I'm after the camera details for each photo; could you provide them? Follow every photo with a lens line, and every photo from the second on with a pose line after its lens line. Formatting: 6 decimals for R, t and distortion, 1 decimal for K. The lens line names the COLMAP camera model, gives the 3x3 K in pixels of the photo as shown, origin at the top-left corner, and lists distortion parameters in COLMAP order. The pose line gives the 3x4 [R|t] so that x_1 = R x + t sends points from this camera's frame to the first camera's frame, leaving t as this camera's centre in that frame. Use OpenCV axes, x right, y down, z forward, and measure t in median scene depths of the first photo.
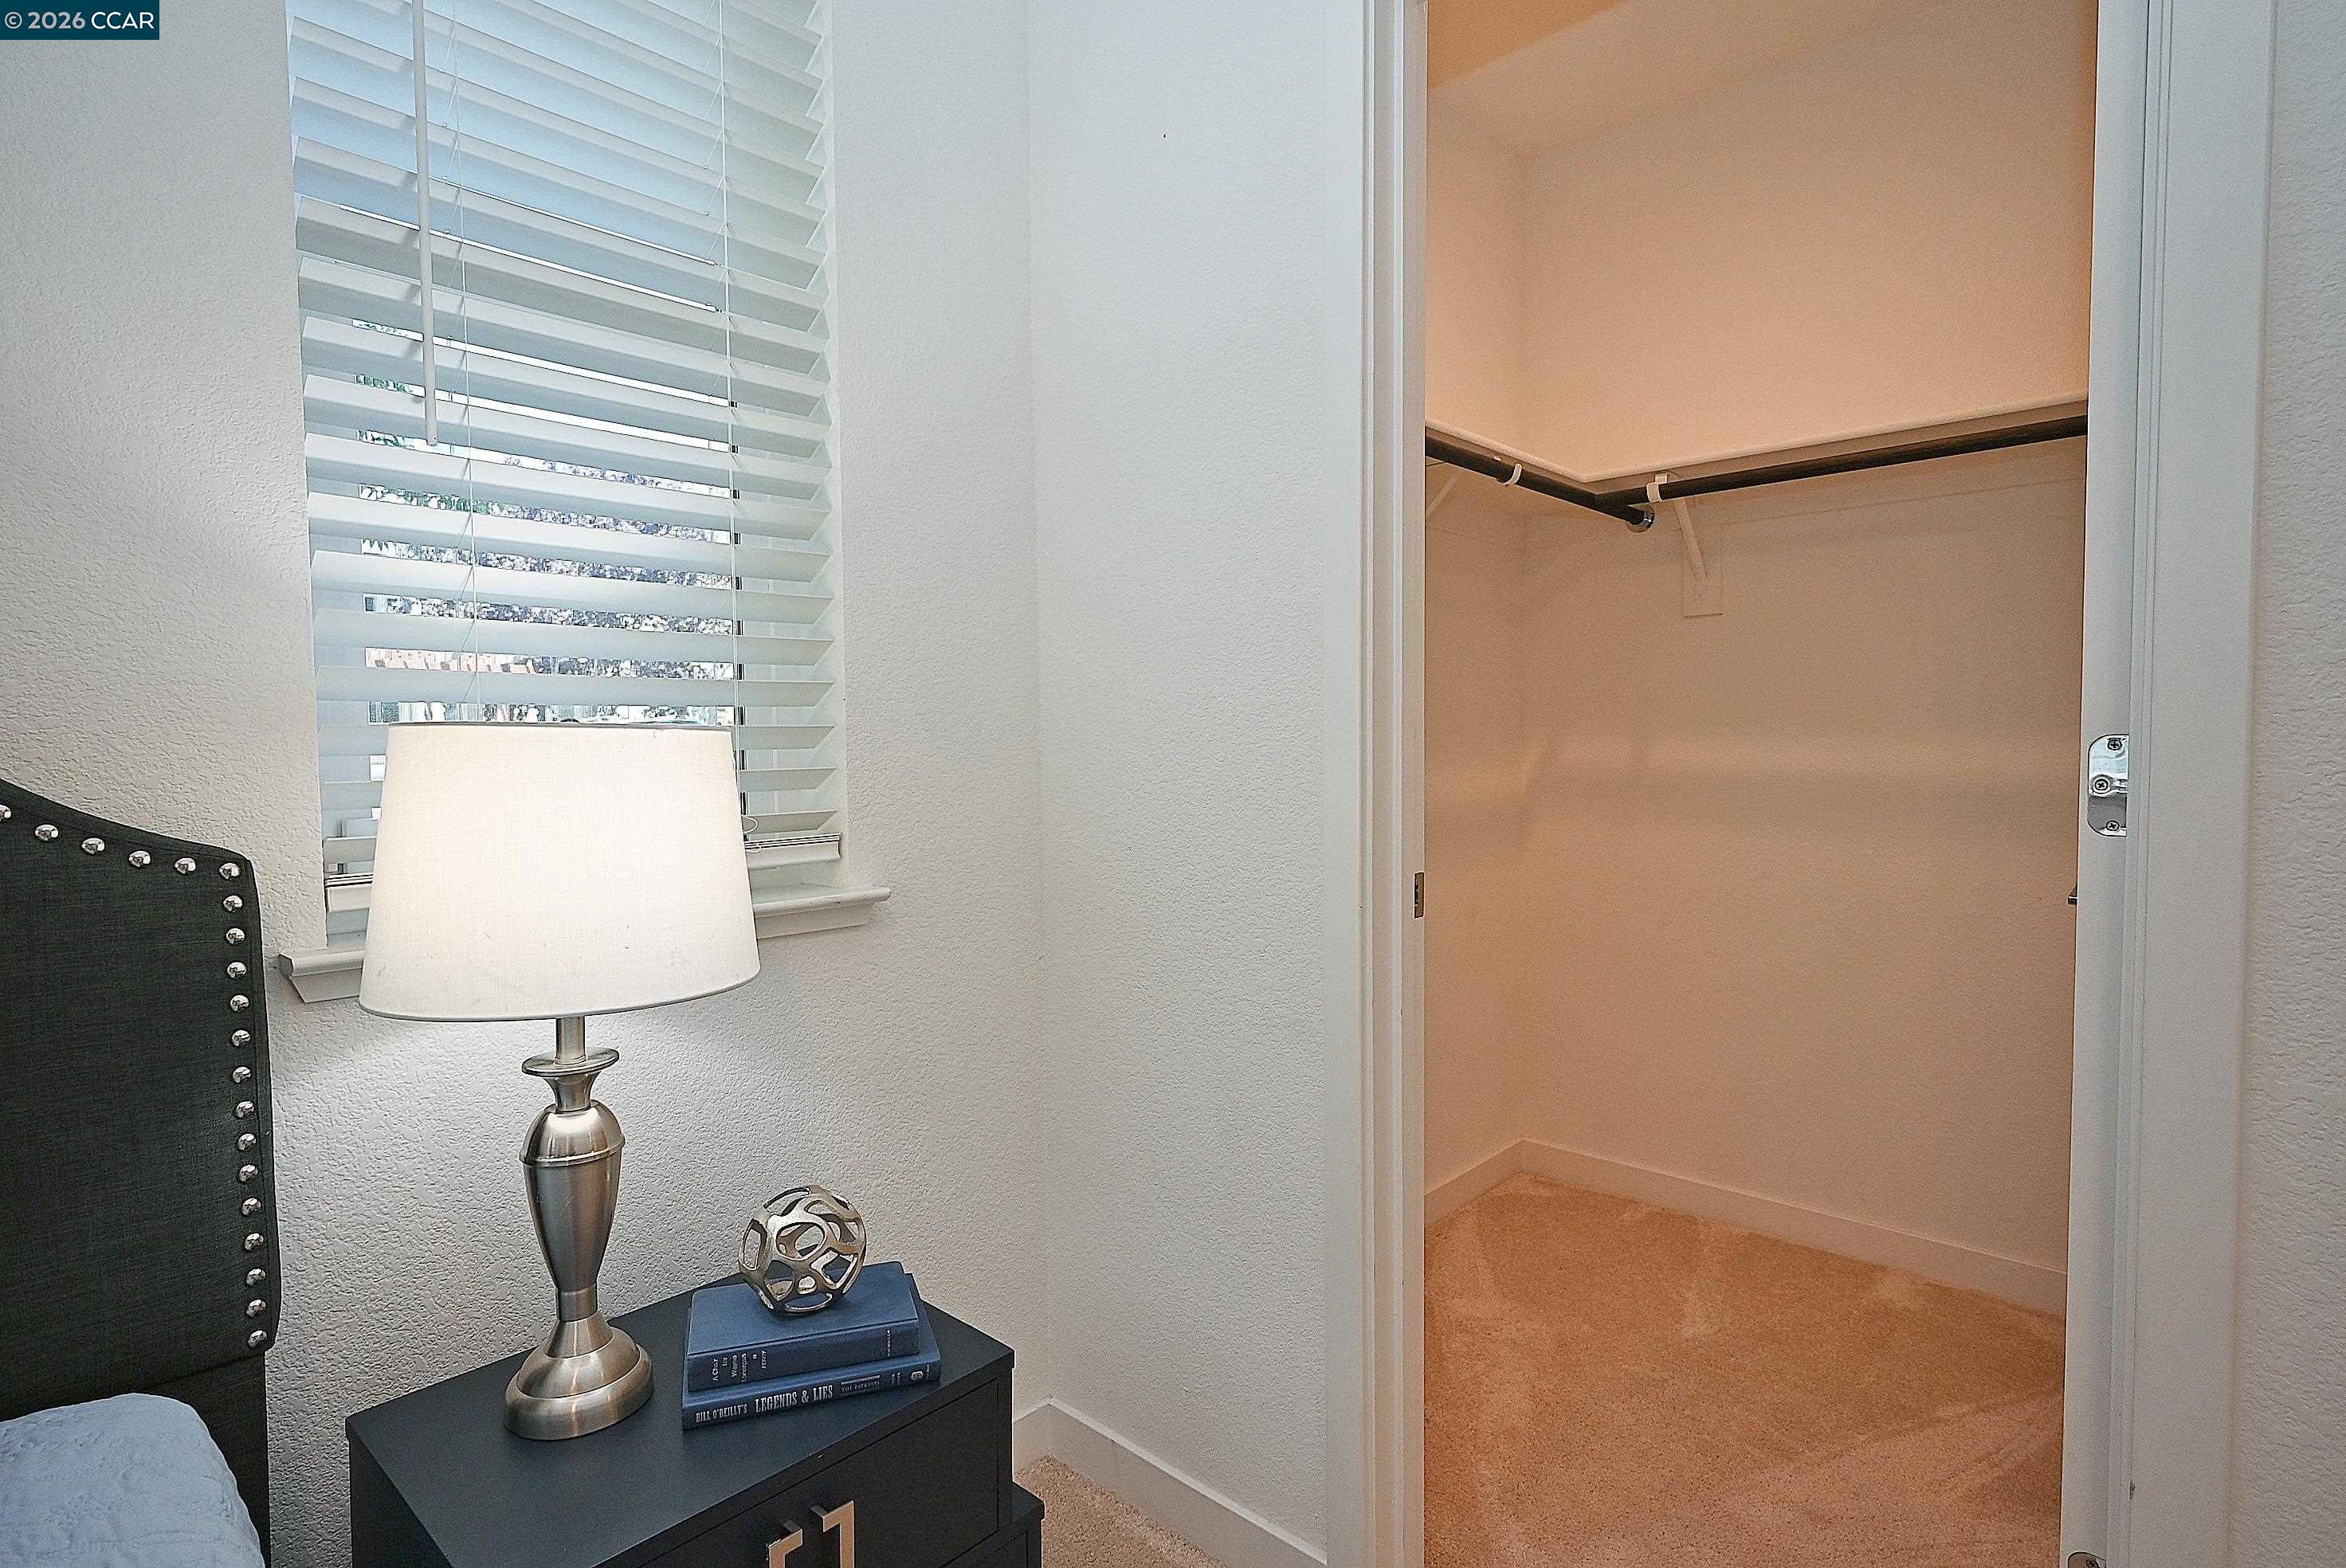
lens RADIAL K [[1172.4, 0, 1173.5], [0, 1172.4, 796.8], [0, 0, 1]] dist [-0.003015, 0.002074]
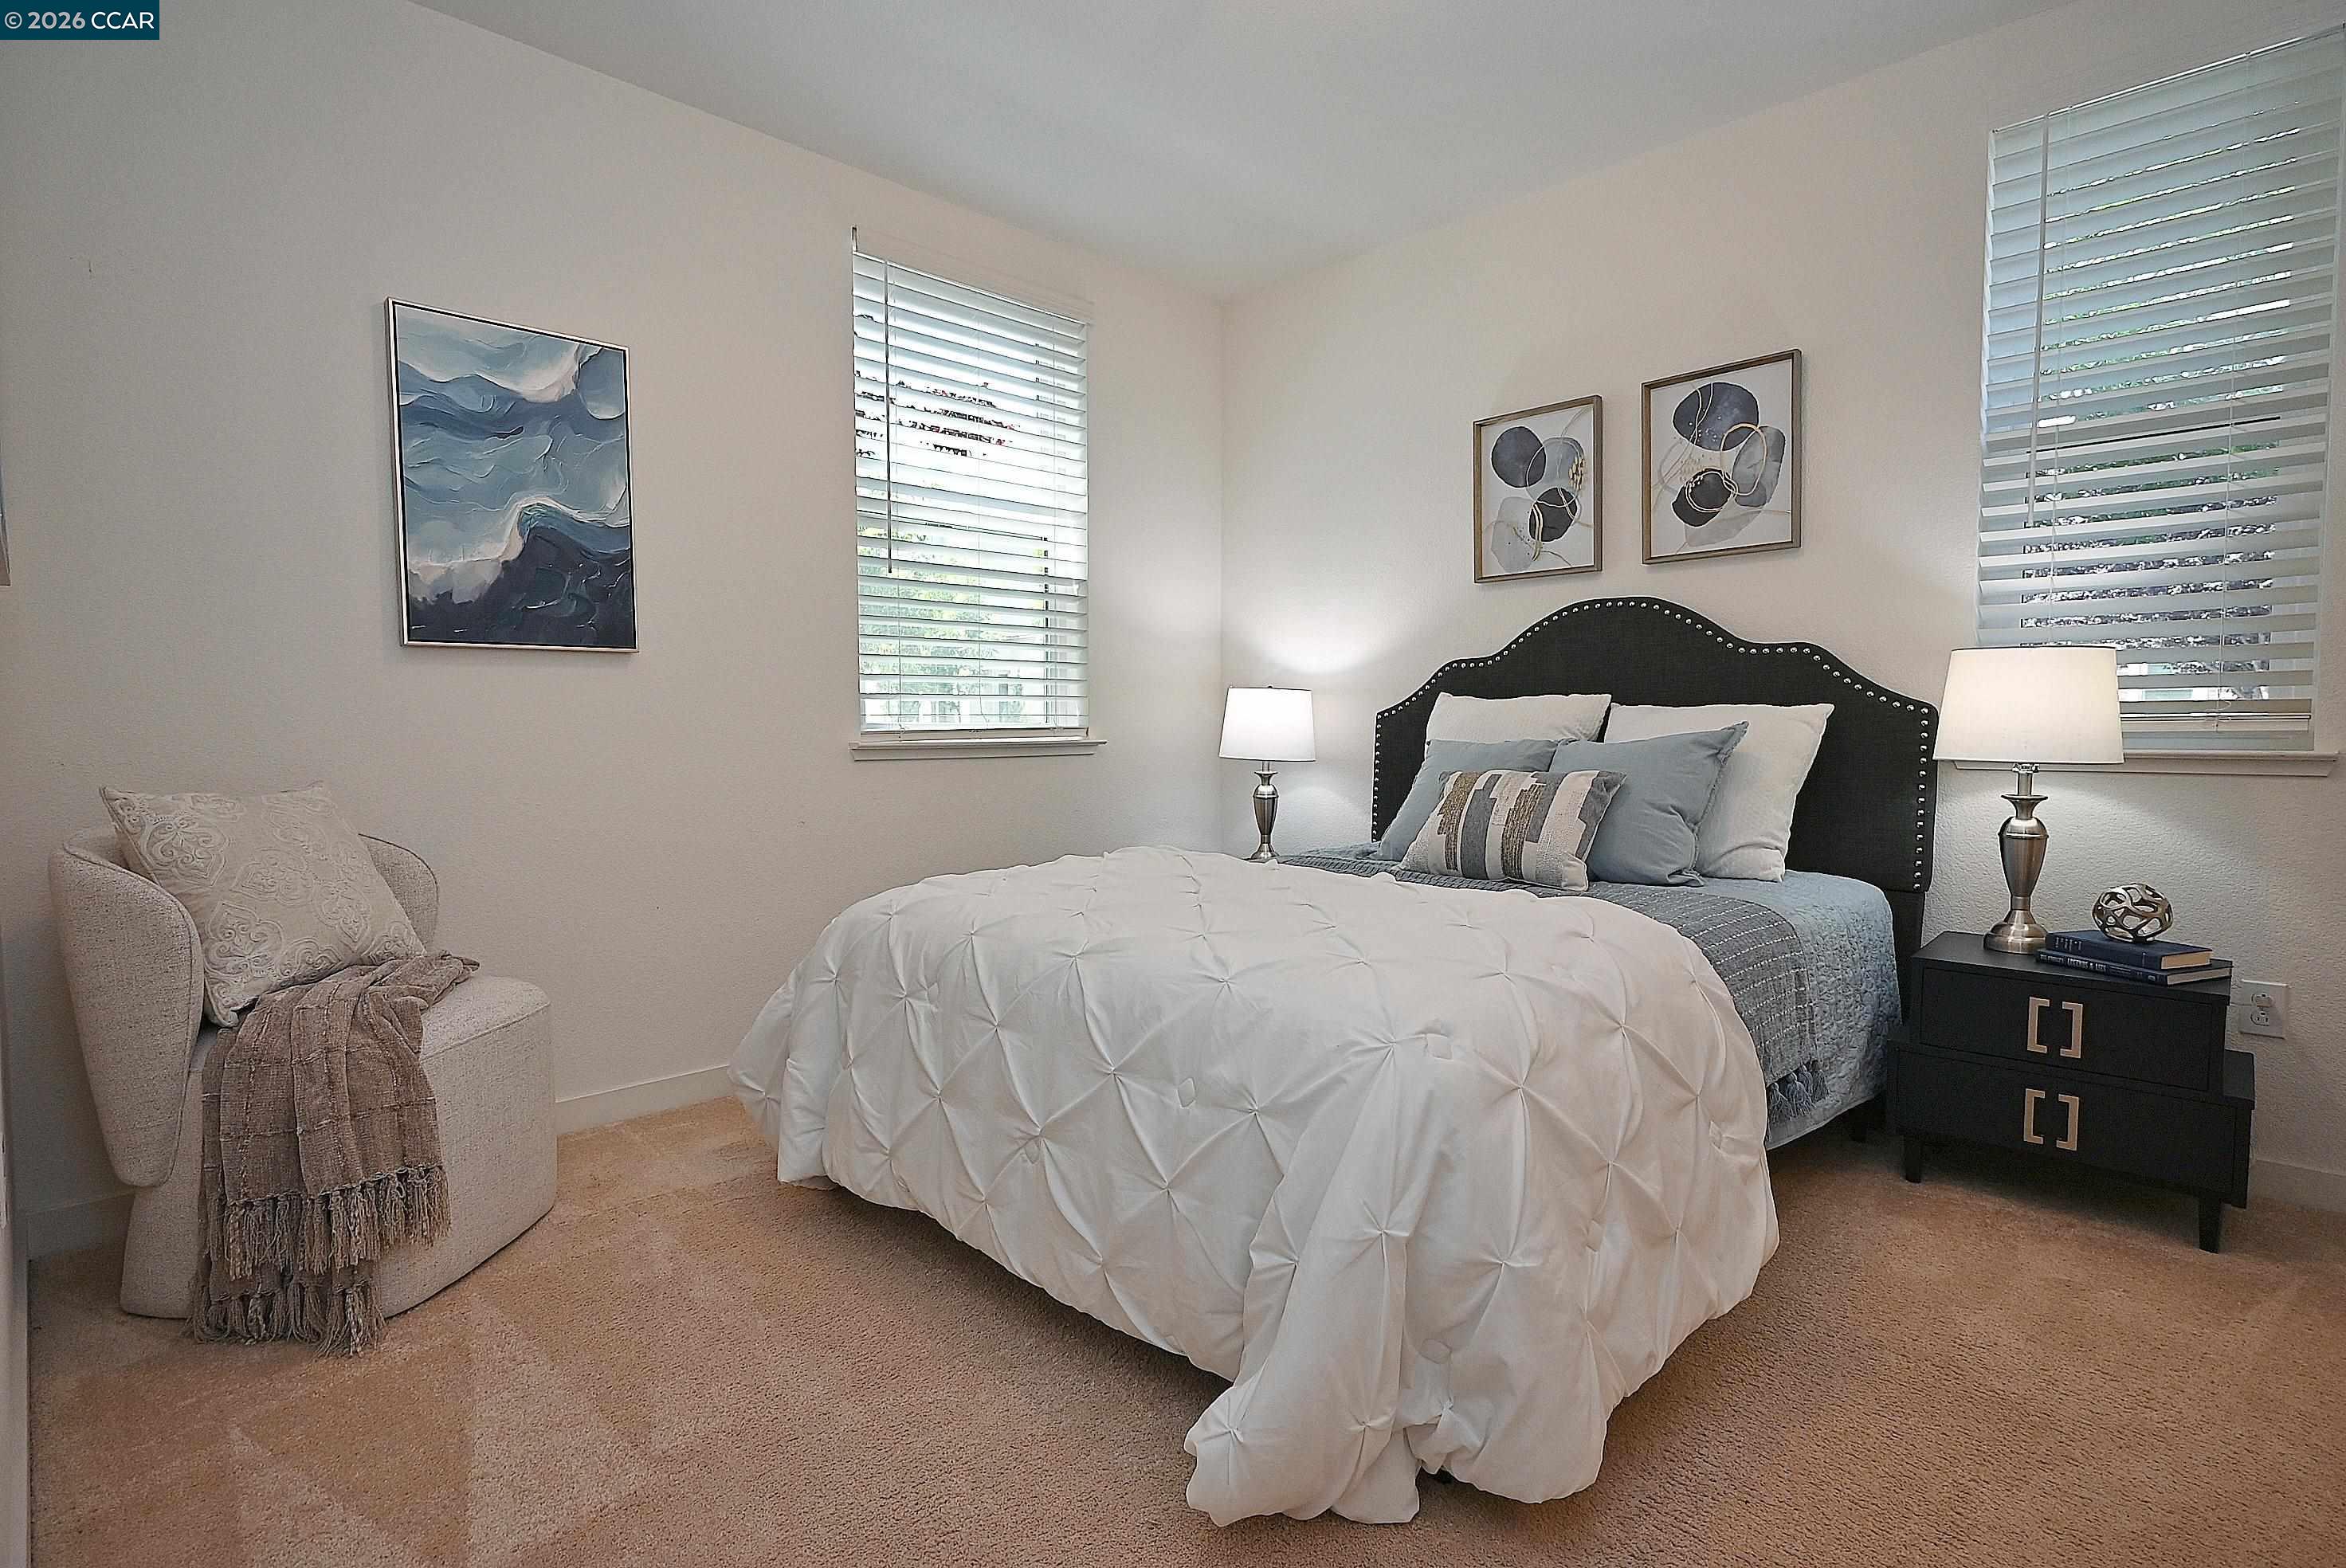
lens RADIAL K [[1172.4, 0, 1166.5], [0, 1172.4, 780.5], [0, 0, 1]] dist [-0.003015, 0.002074]
pose [[-0.035270, 0.058439, -0.997668, 1.802138], [-0.041267, 0.997352, 0.059879, 0.125568], [0.998525, 0.043283, -0.032765, -0.592136]]
